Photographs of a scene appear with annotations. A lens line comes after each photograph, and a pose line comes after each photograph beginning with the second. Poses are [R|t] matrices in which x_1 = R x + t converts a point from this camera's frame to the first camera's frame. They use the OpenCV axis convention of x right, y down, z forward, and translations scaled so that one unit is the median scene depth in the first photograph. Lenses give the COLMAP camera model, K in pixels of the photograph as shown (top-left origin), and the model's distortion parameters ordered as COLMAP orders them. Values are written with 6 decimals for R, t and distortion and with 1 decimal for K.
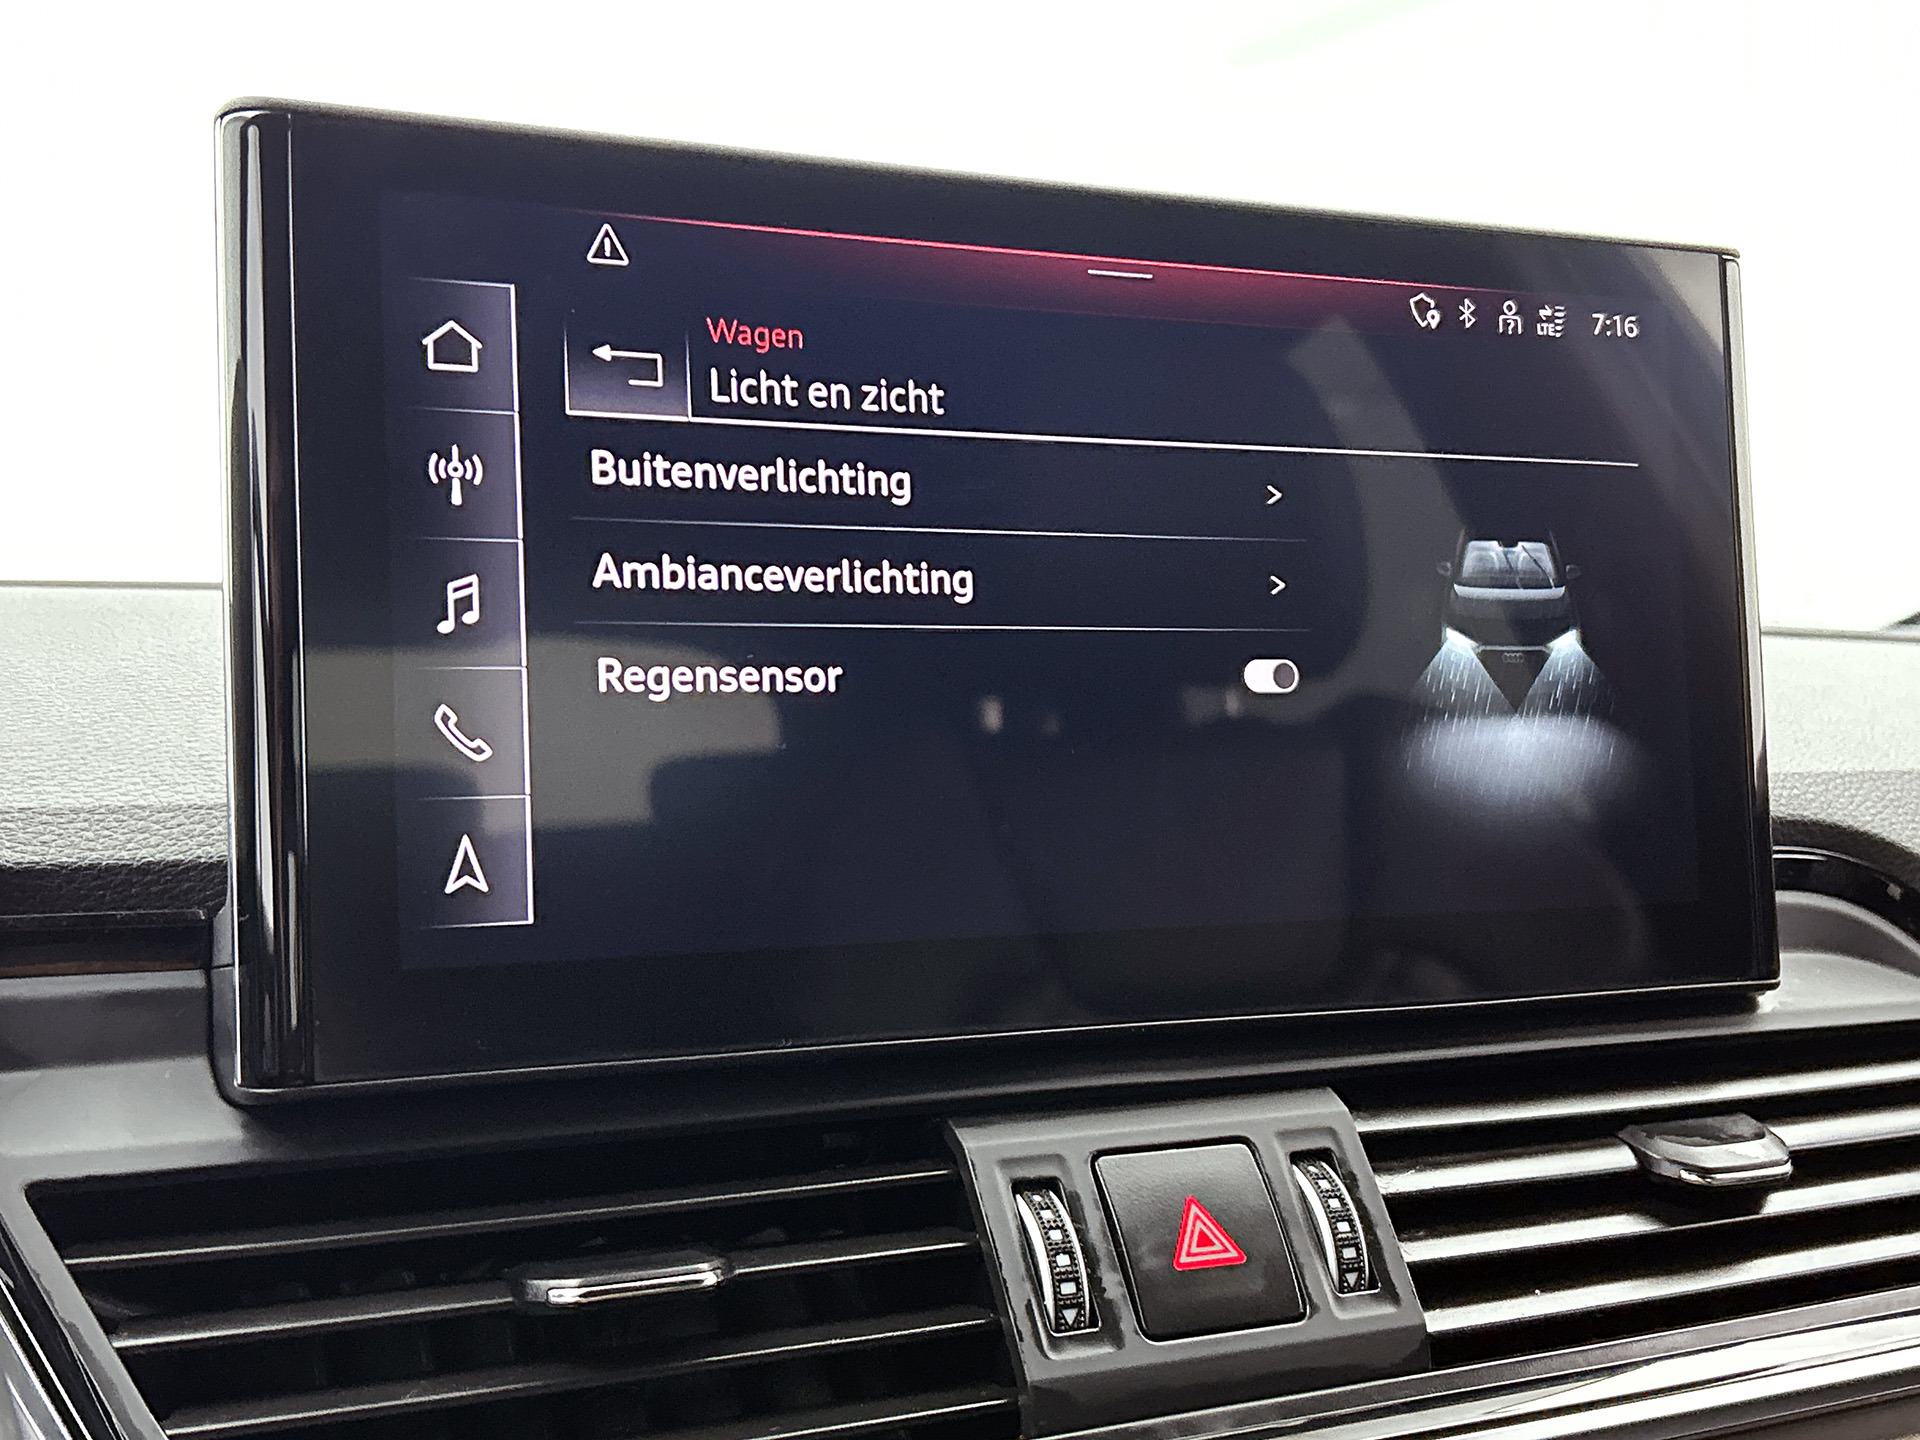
lens RADIAL K [[2444.1, 0, 964.3], [0, 2444.1, 719.7], [0, 0, 1]] dist [0.204389, -0.765540]
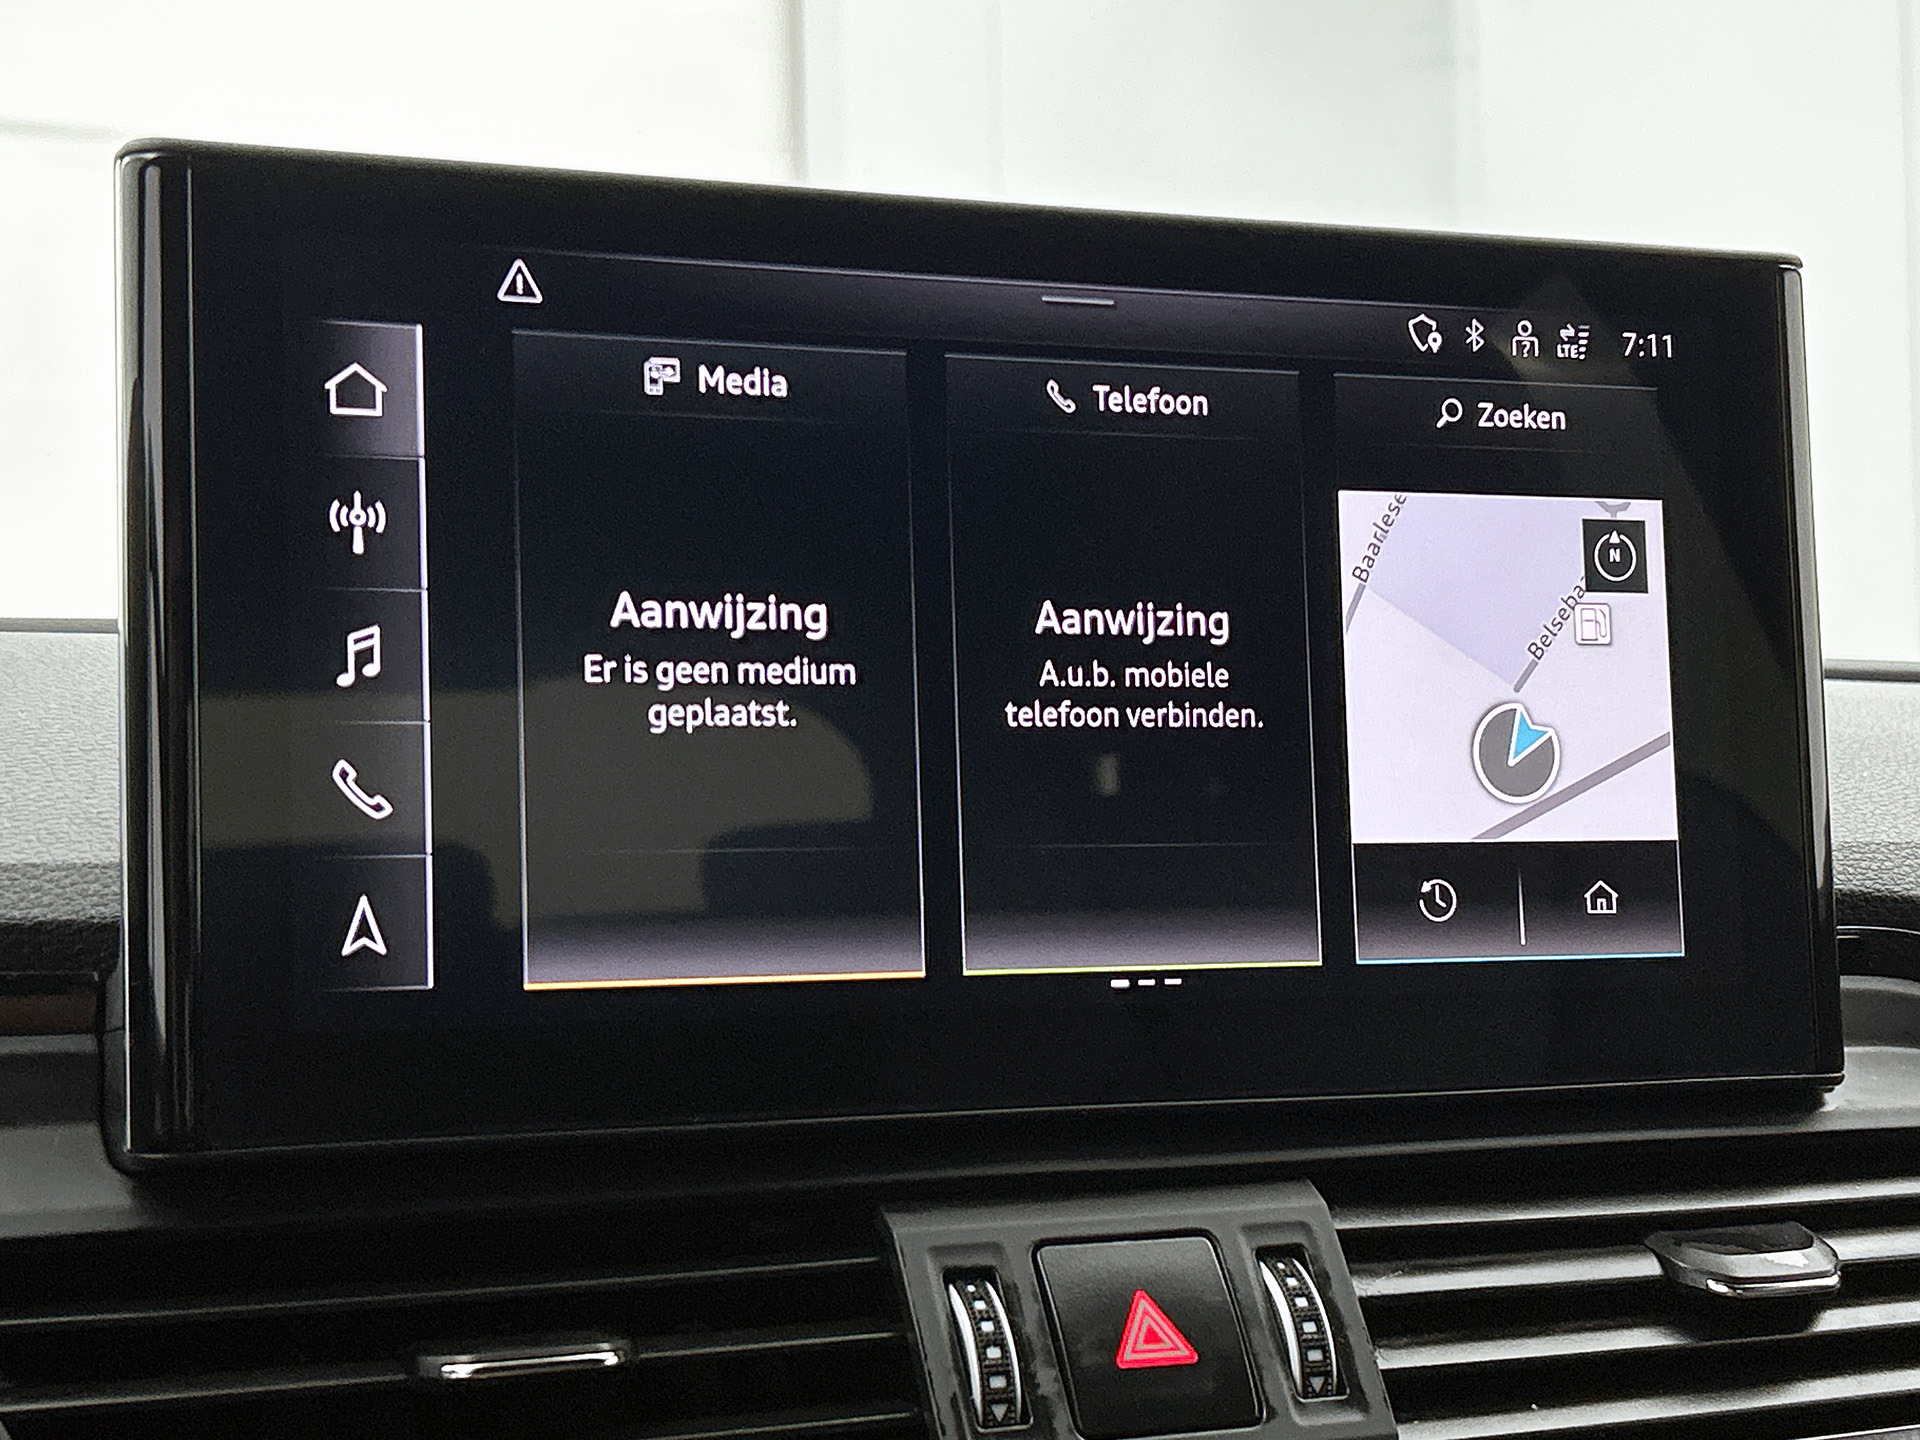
lens RADIAL K [[3218.0, 0, 954.7], [0, 3218.0, 710.3], [0, 0, 1]] dist [0.236374, -0.906986]
pose [[0.998060, 0.001169, -0.062254, 0.101253], [-0.002703, 0.999695, -0.024560, 0.004683], [0.062207, 0.024680, 0.997758, -0.239848]]
